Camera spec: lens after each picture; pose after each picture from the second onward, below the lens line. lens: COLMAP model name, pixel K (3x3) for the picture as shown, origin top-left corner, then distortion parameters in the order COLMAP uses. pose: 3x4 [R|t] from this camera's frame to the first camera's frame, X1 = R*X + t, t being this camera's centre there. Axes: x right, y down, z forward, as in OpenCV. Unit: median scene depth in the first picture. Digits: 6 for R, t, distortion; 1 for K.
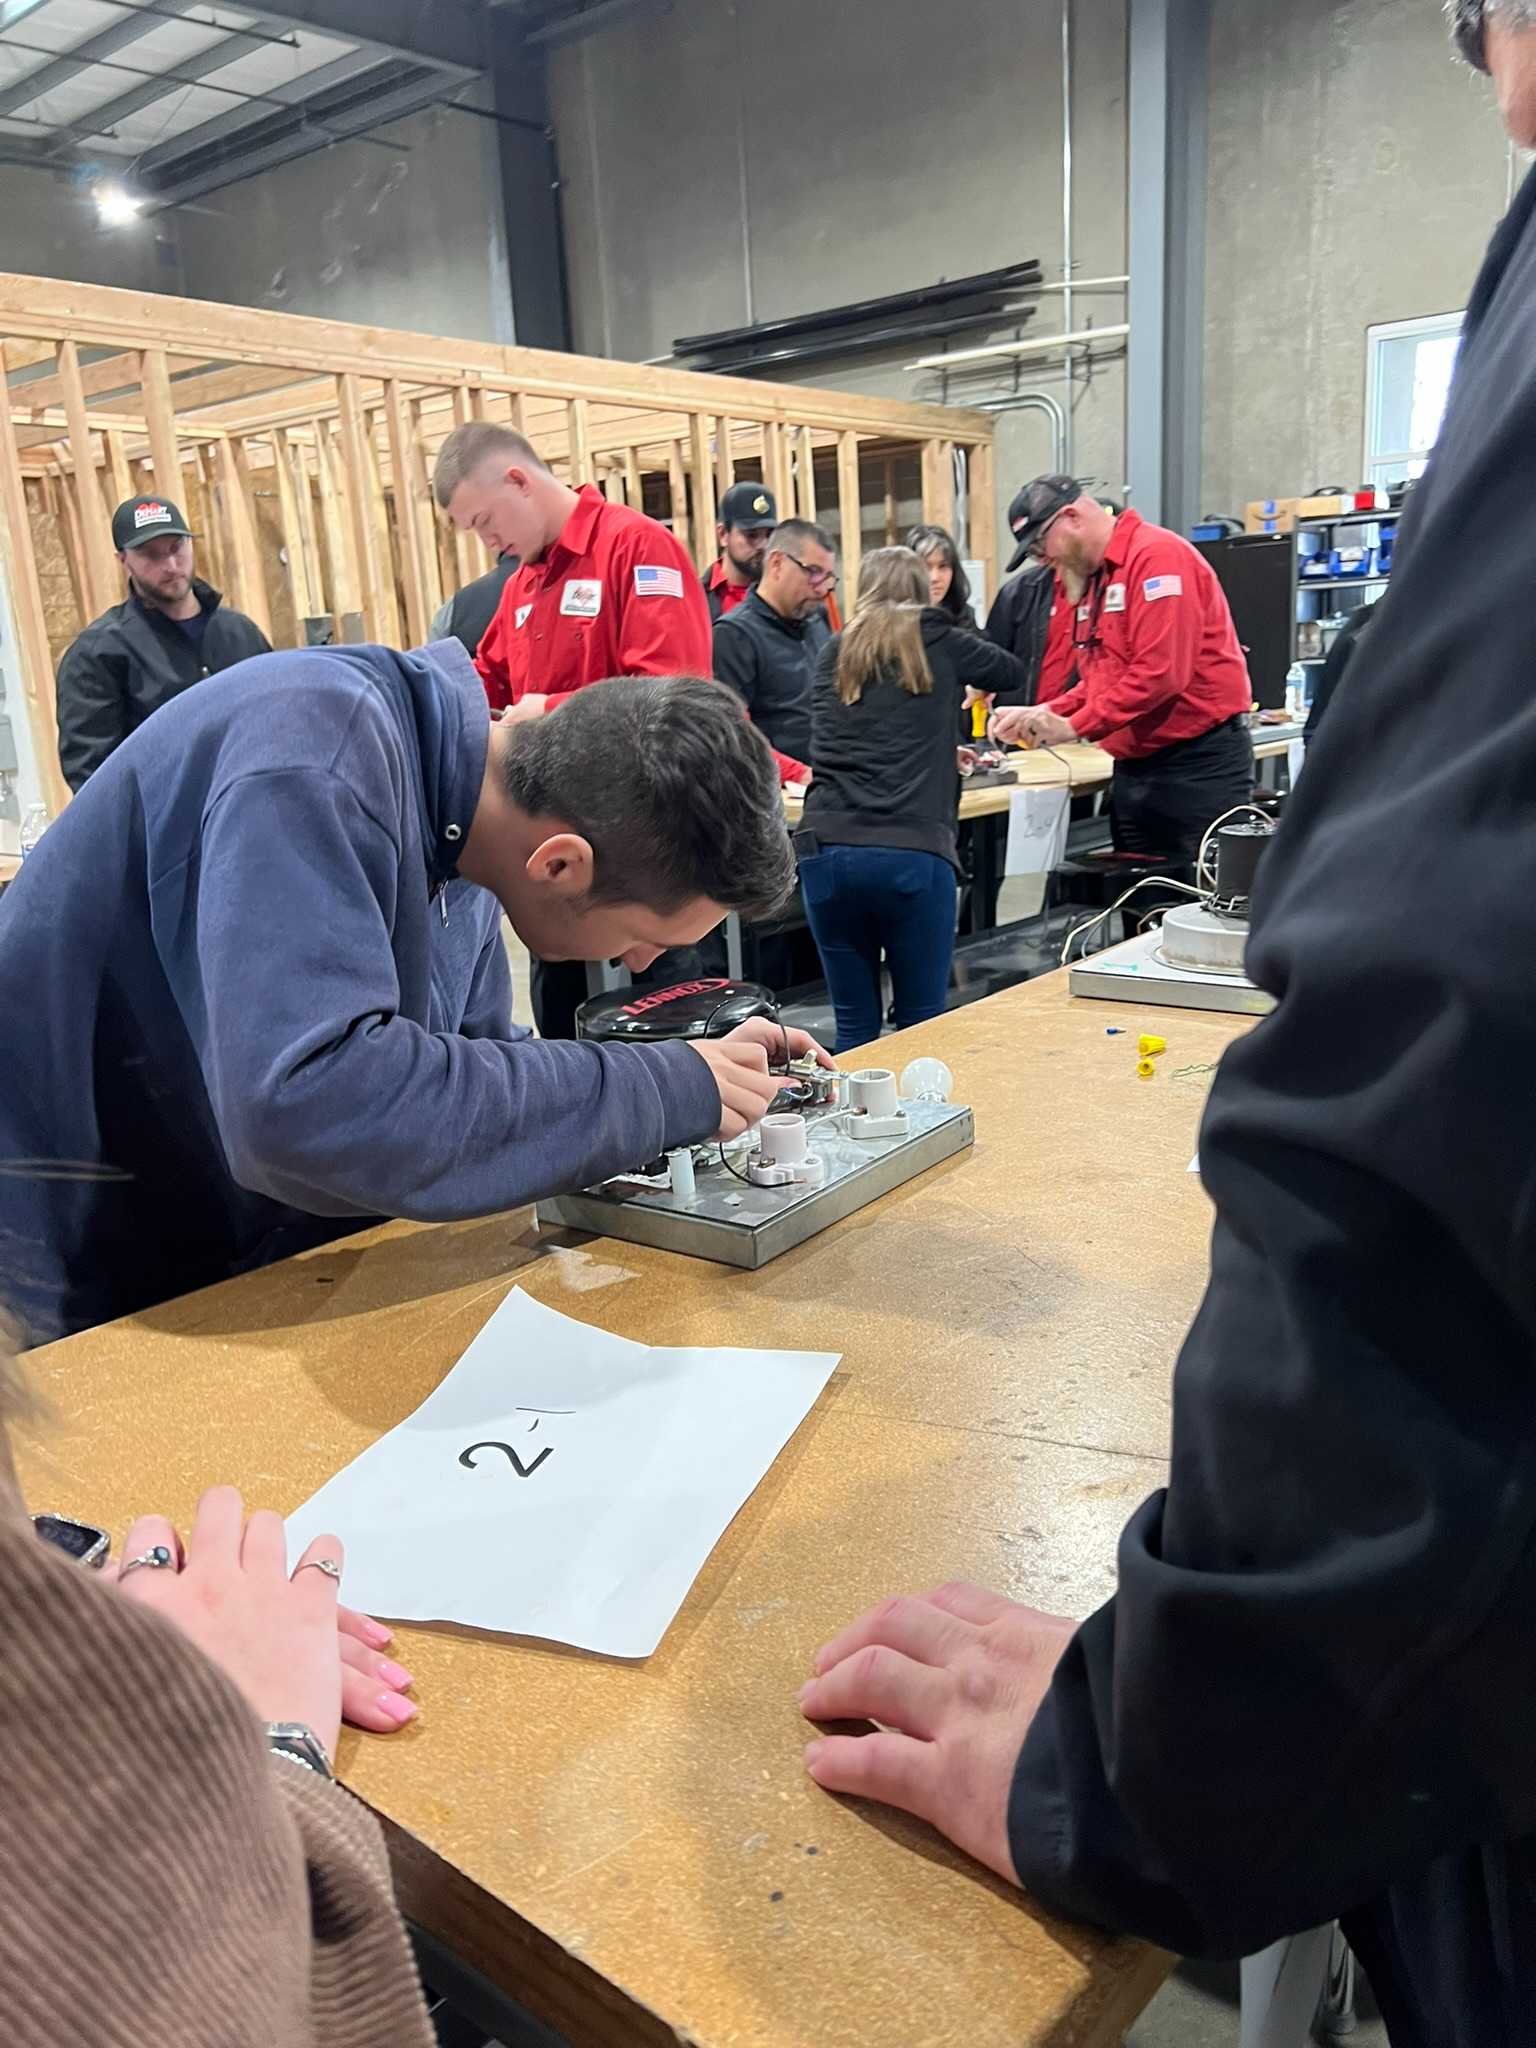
lens RADIAL K [[1539.0, 0, 751.1], [0, 1539.0, 969.0], [0, 0, 1]] dist [0.054906, -0.066095]
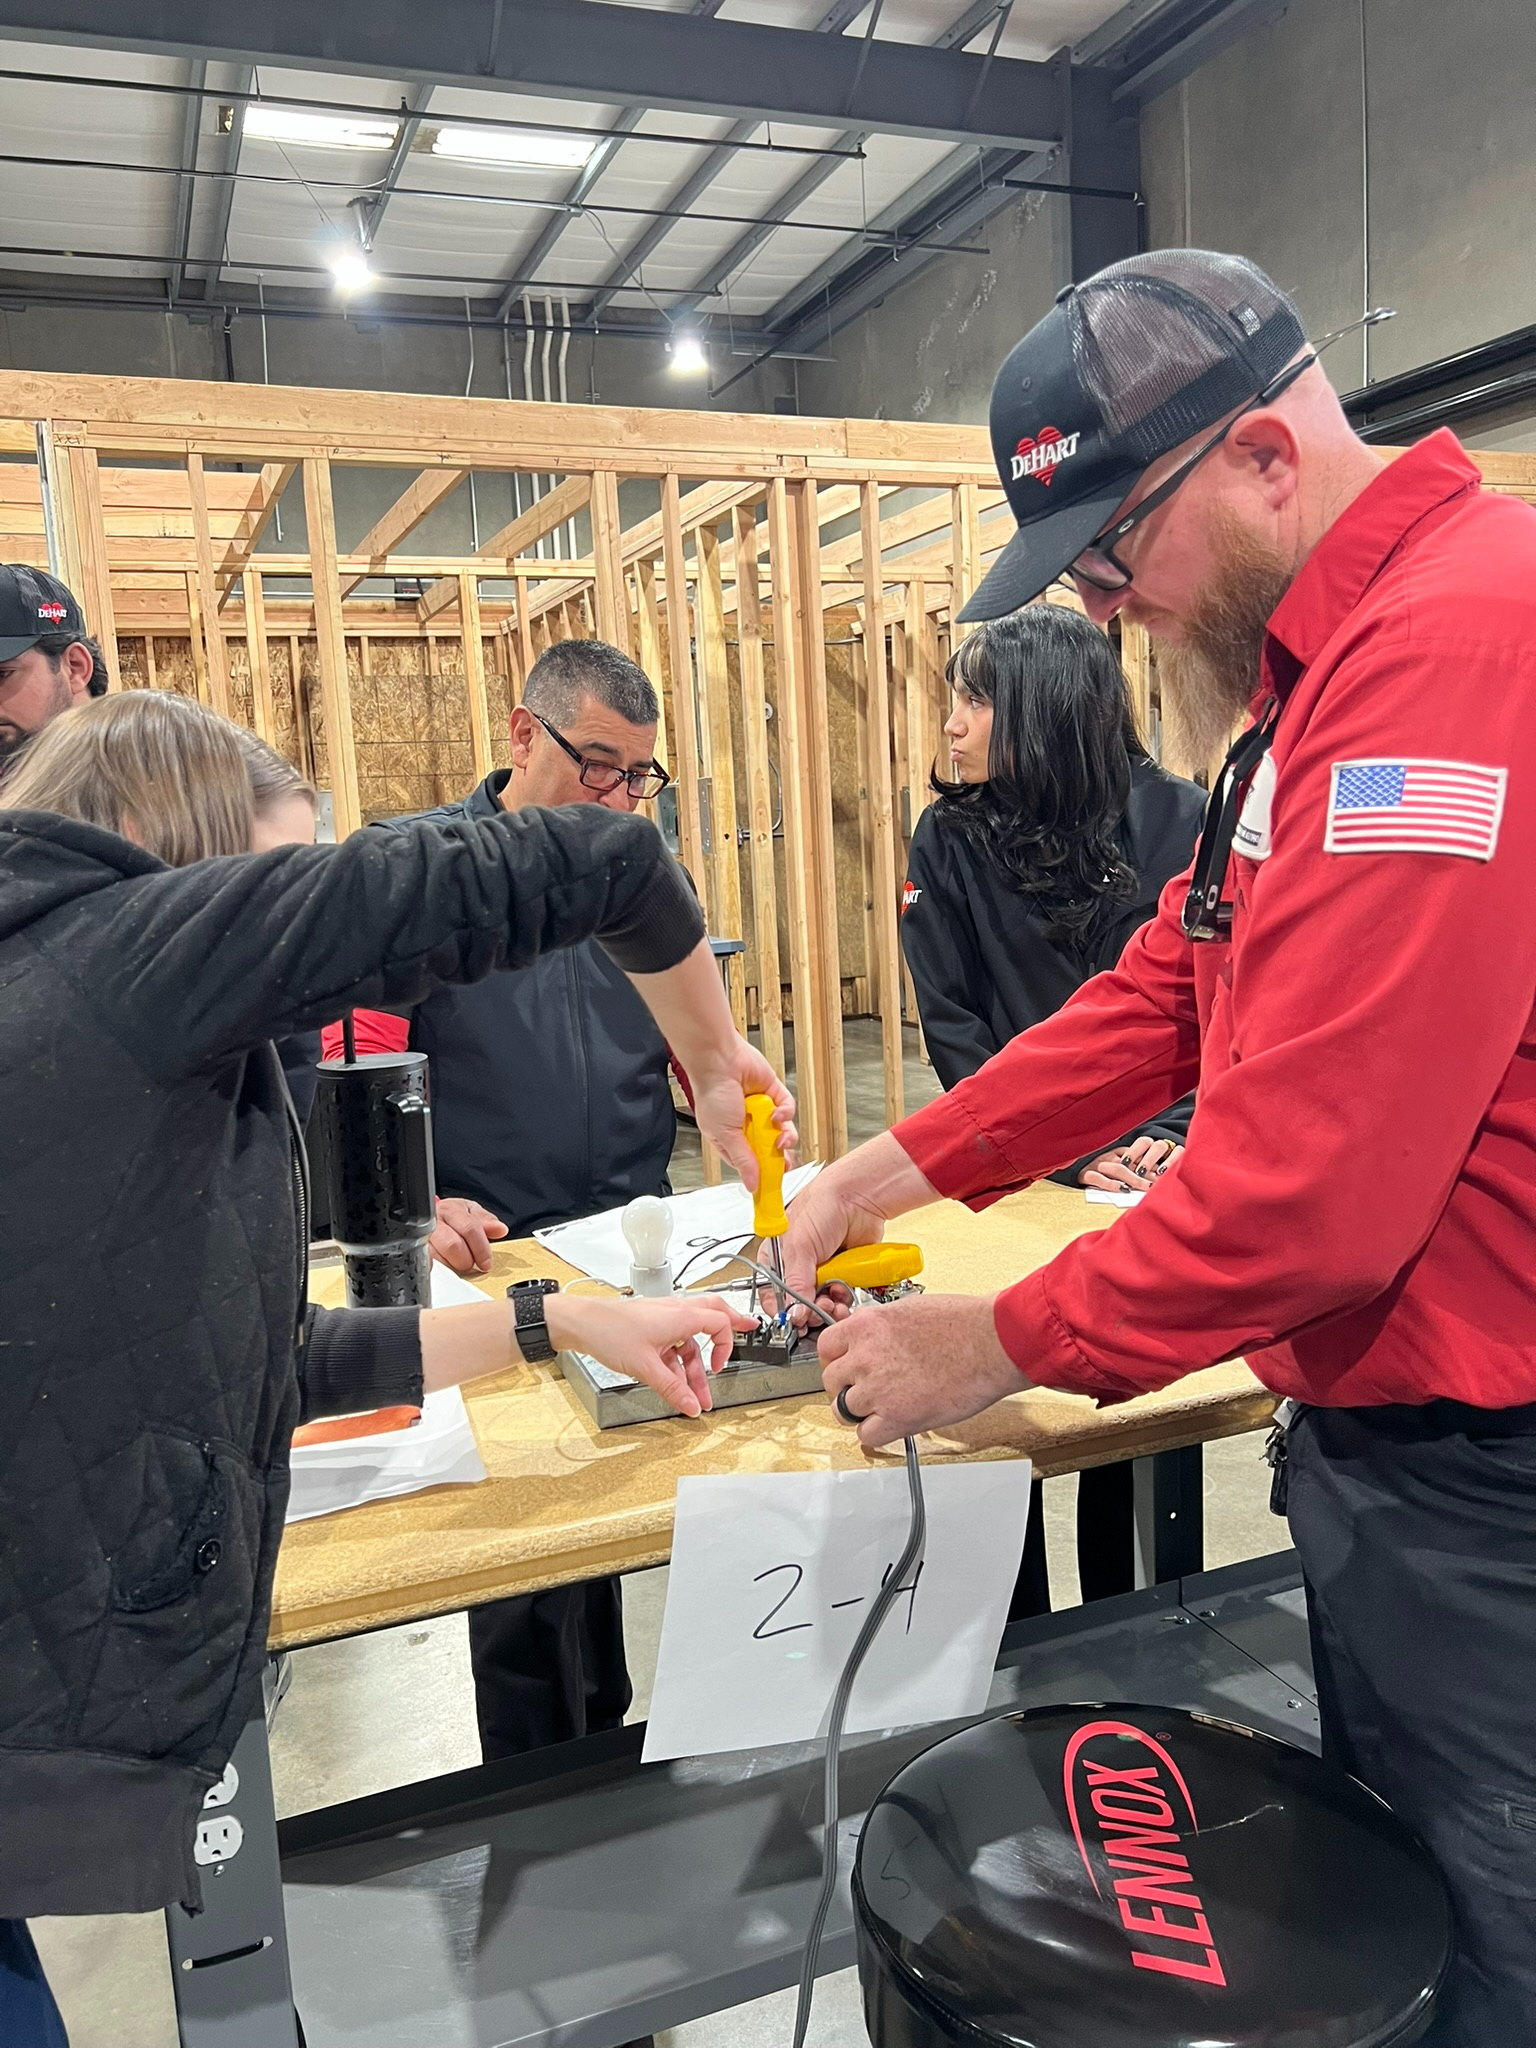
lens RADIAL K [[1539.0, 0, 727.7], [0, 1539.0, 1014.5], [0, 0, 1]] dist [0.054906, -0.066095]
pose [[0.892359, 0.057333, -0.447669, 0.096548], [-0.084529, 0.995577, -0.040992, -0.063168], [0.443339, 0.074420, 0.893259, 0.247937]]
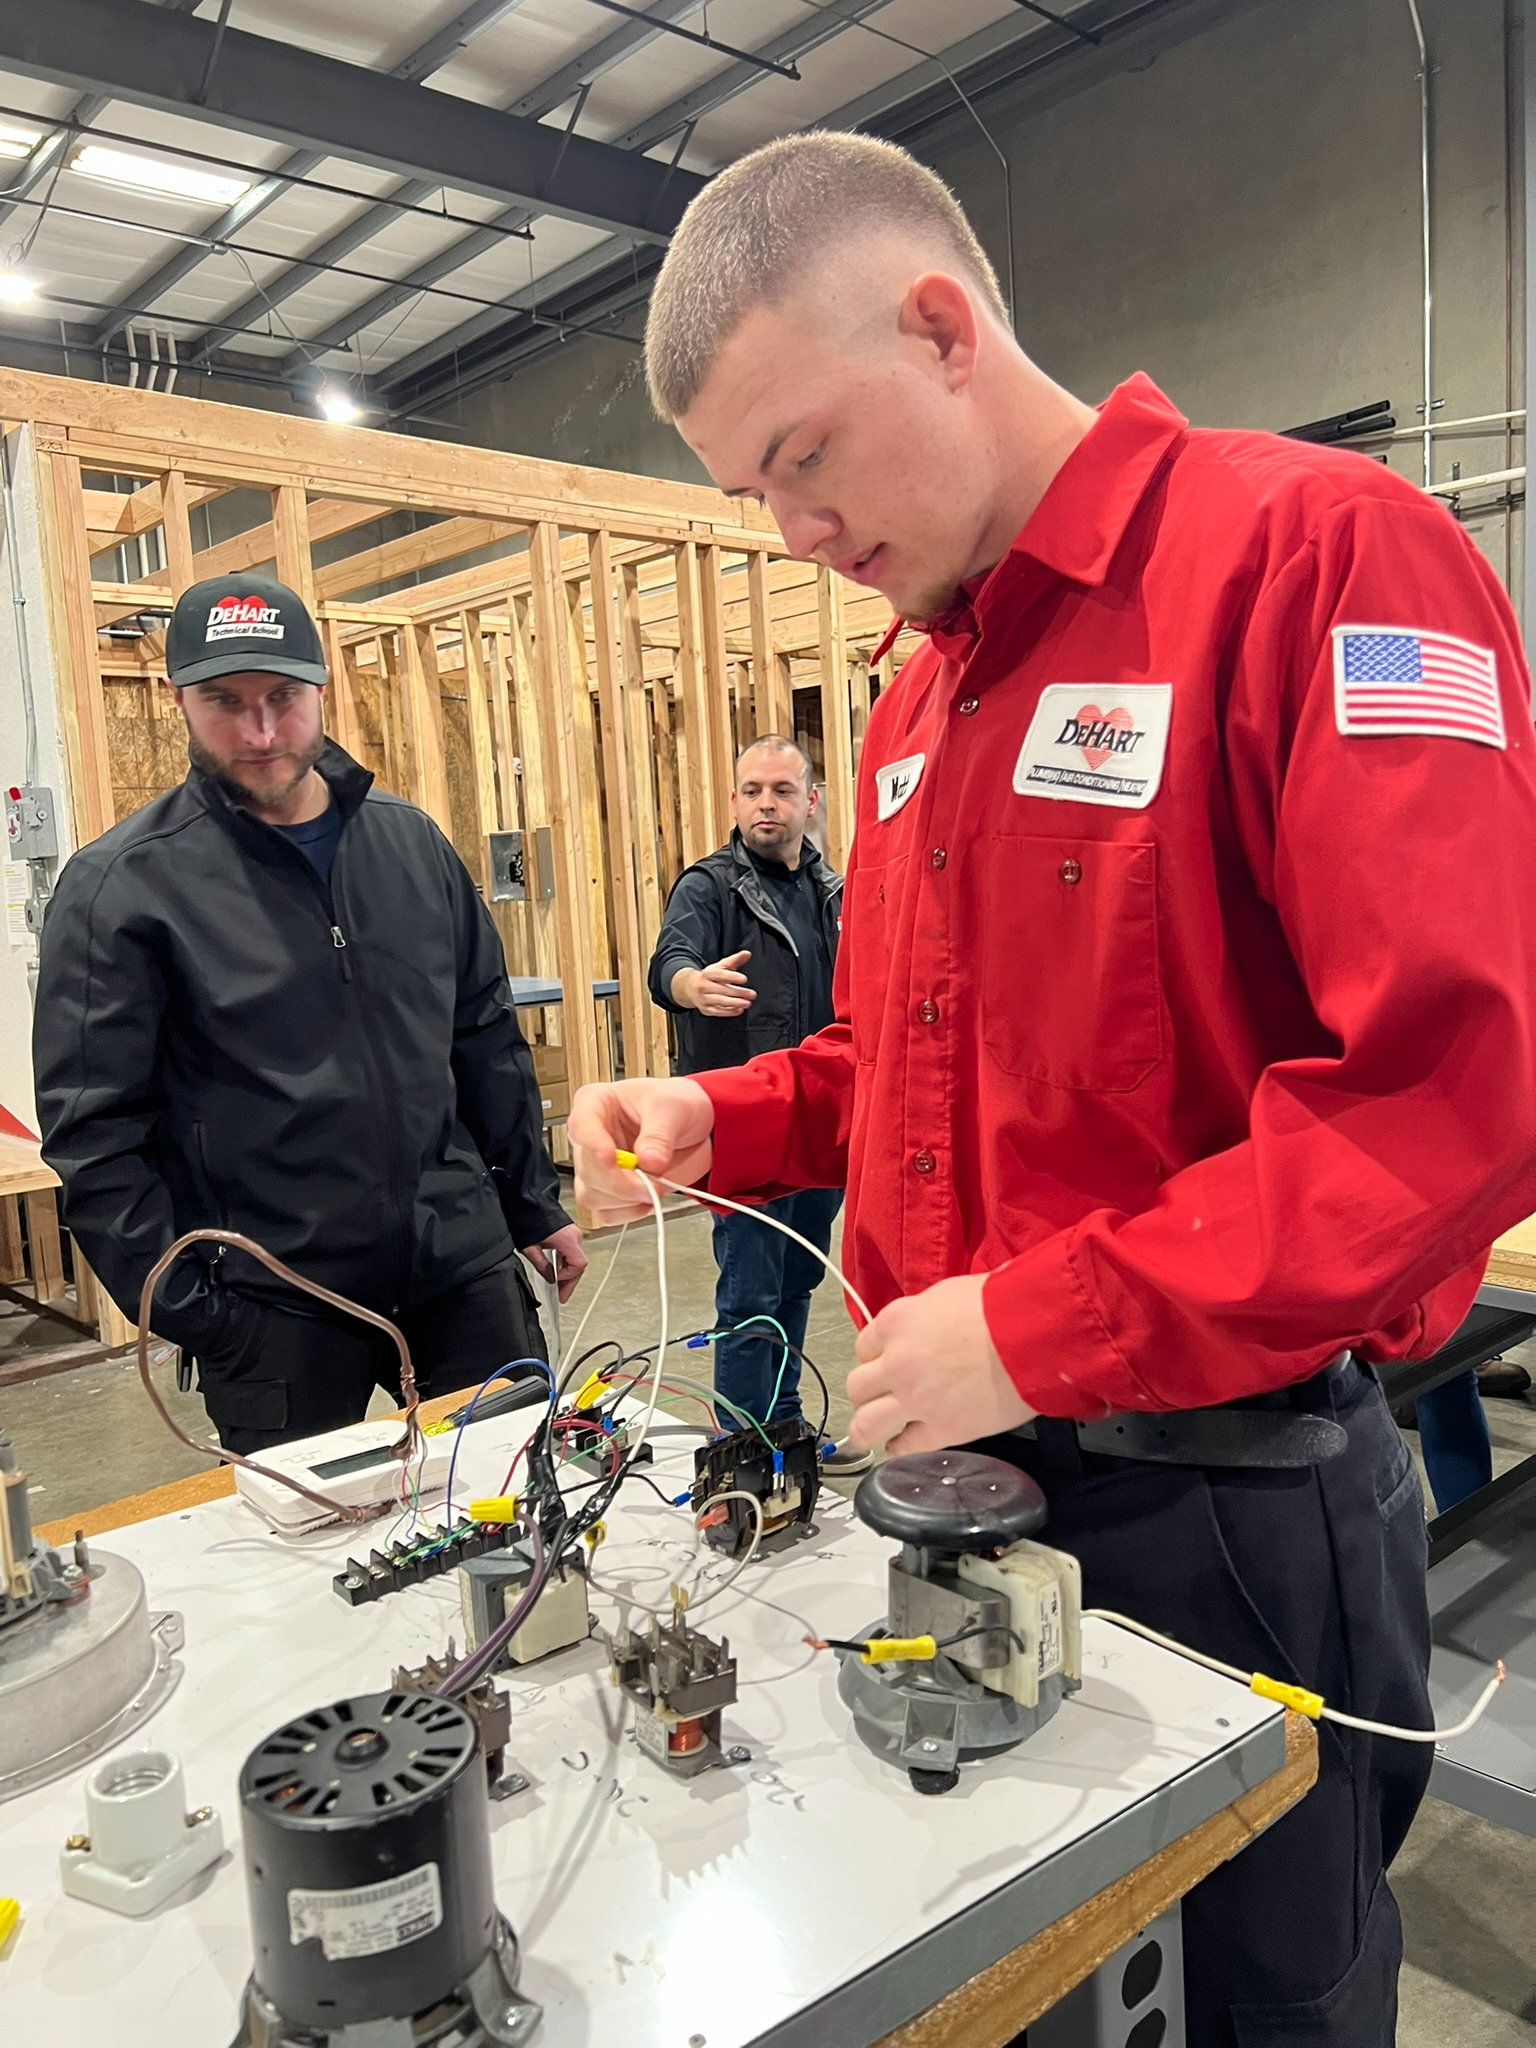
lens RADIAL K [[1539.0, 0, 743.5], [0, 1539.0, 1040.9], [0, 0, 1]] dist [0.054906, -0.066095]
pose [[0.990286, 0.016516, -0.138063, -0.033370], [-0.028898, 0.995687, -0.088163, -0.040537], [0.136012, 0.091297, 0.986492, 0.182084]]
